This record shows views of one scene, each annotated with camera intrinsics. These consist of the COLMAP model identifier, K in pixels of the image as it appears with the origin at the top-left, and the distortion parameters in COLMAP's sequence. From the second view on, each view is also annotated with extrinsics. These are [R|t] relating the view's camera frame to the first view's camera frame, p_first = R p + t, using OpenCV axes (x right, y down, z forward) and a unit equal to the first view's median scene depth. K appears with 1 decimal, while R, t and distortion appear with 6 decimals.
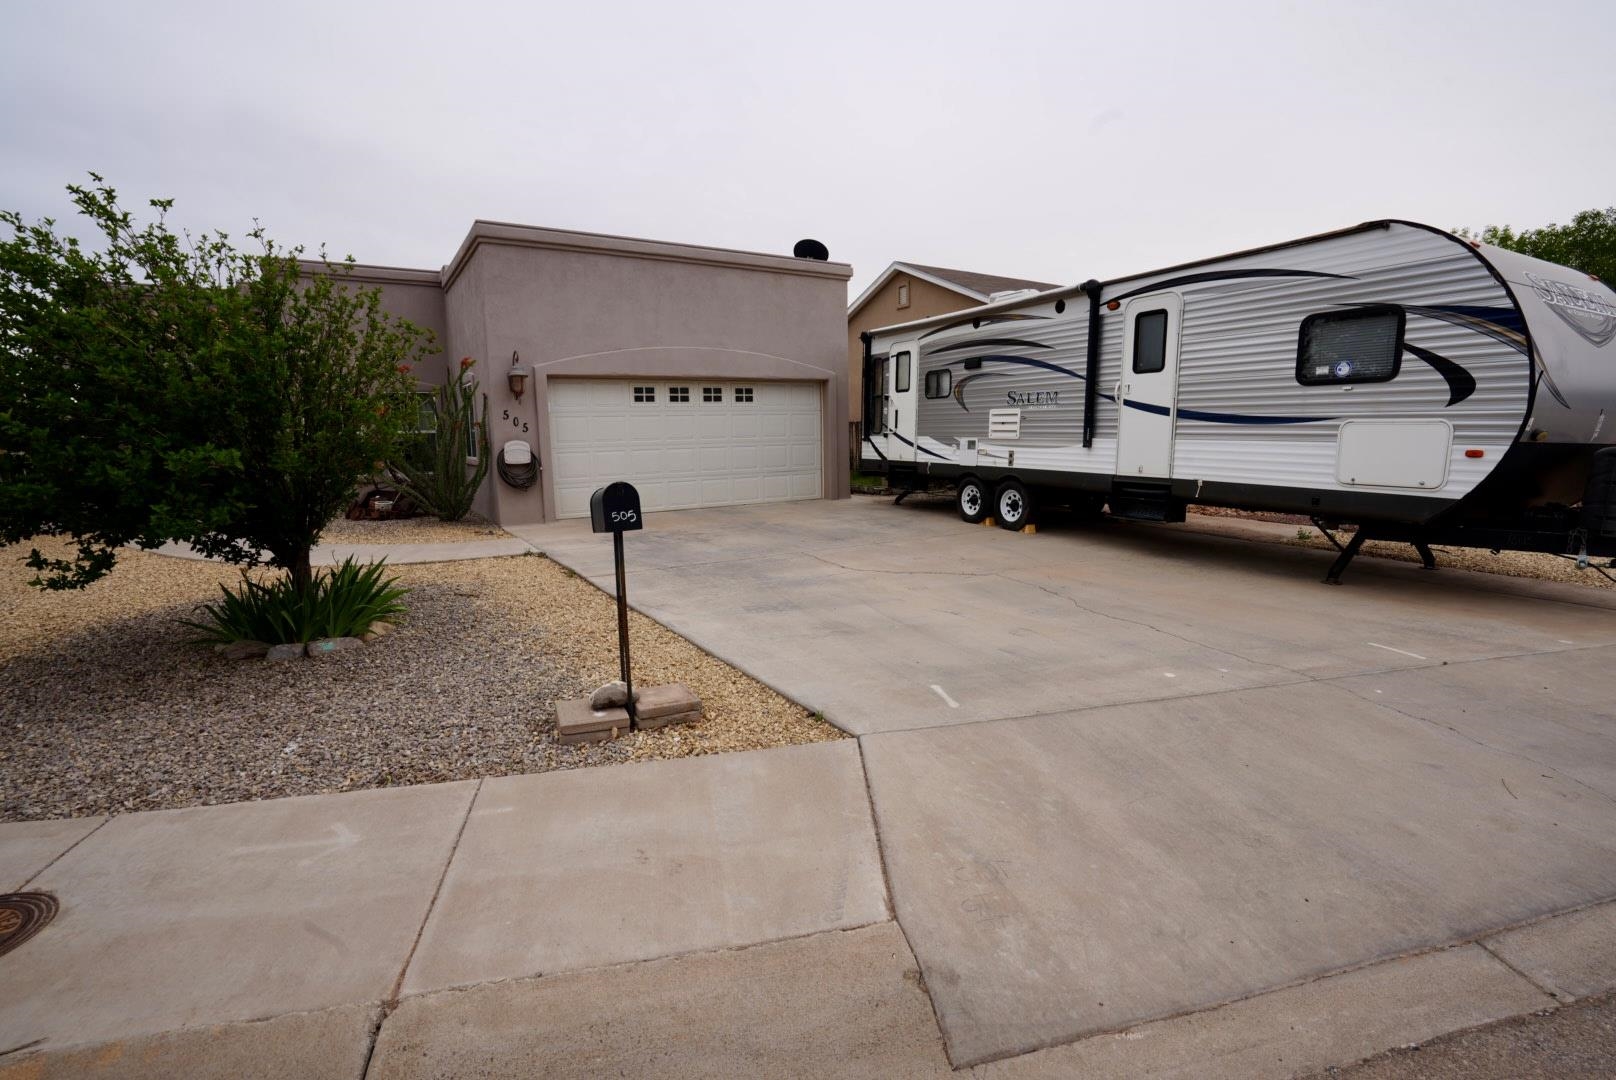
lens RADIAL K [[735.7, 0, 806.3], [0, 735.7, 535.8], [0, 0, 1]] dist [-0.043607, 0.010025]
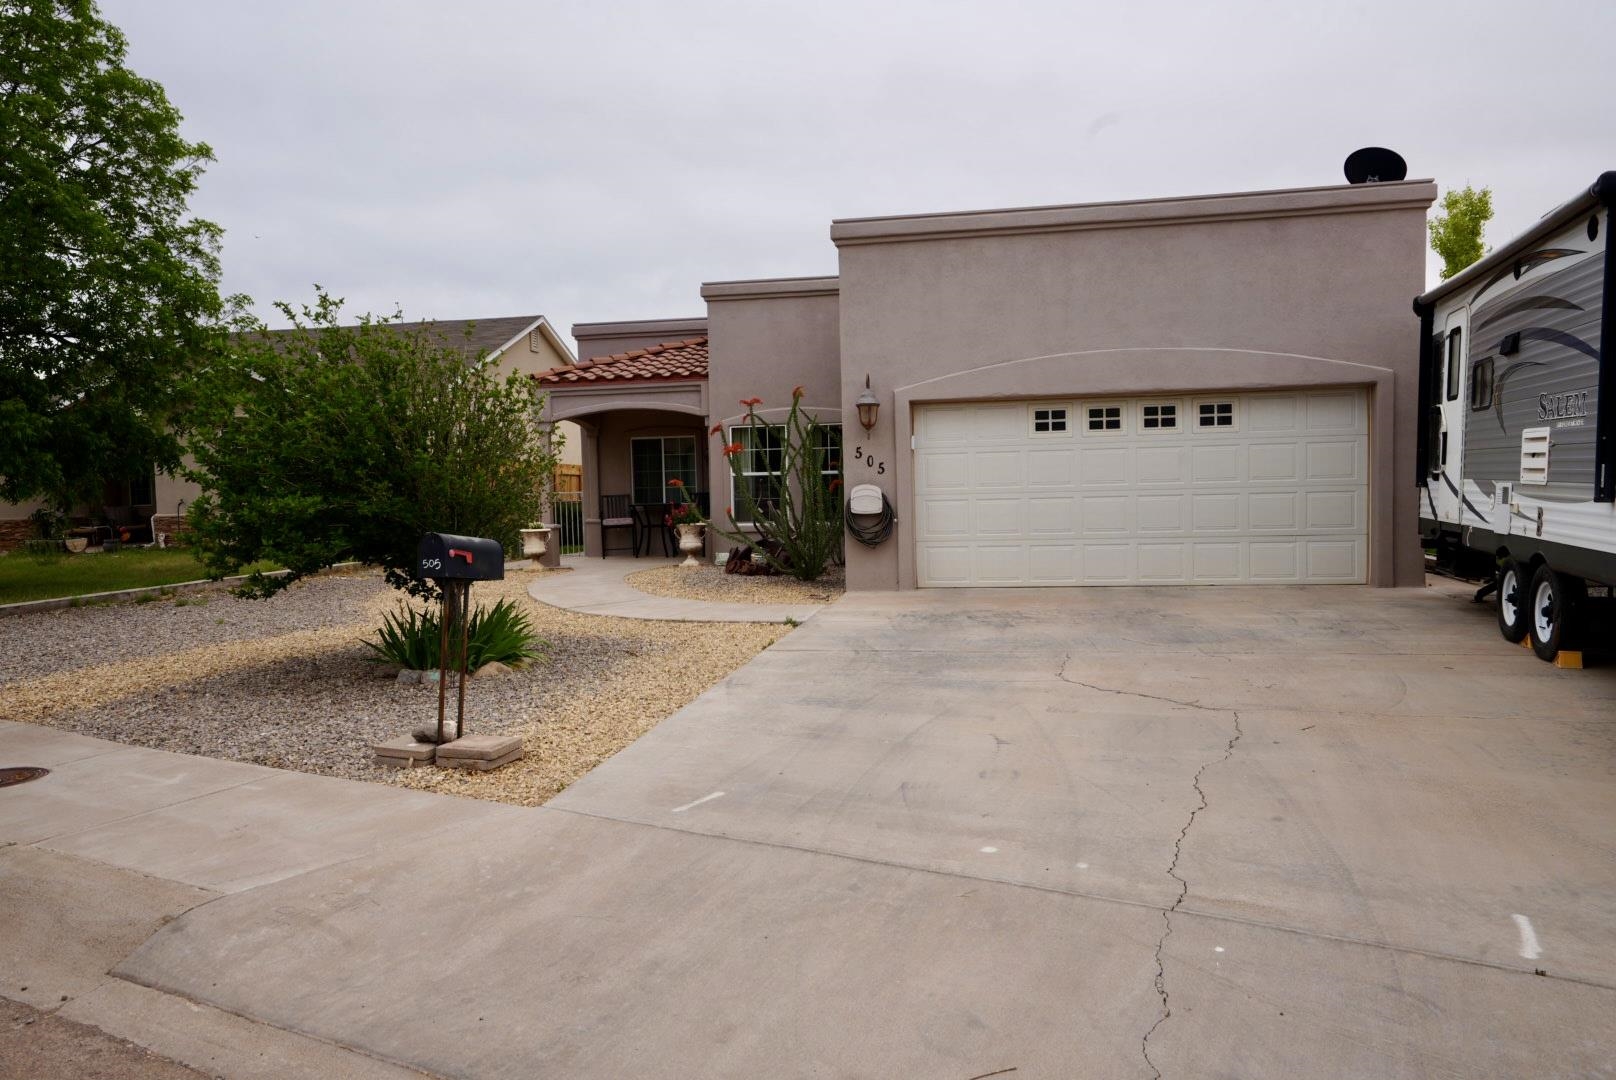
lens RADIAL K [[1158.0, 0, 812.1], [0, 1158.0, 527.6], [0, 0, 1]] dist [0.010266, 0.024642]
pose [[0.731625, 0.027163, -0.681166, 0.468258], [-0.085899, 0.994915, -0.052589, -0.013056], [0.676273, 0.096987, 0.730238, 0.040115]]
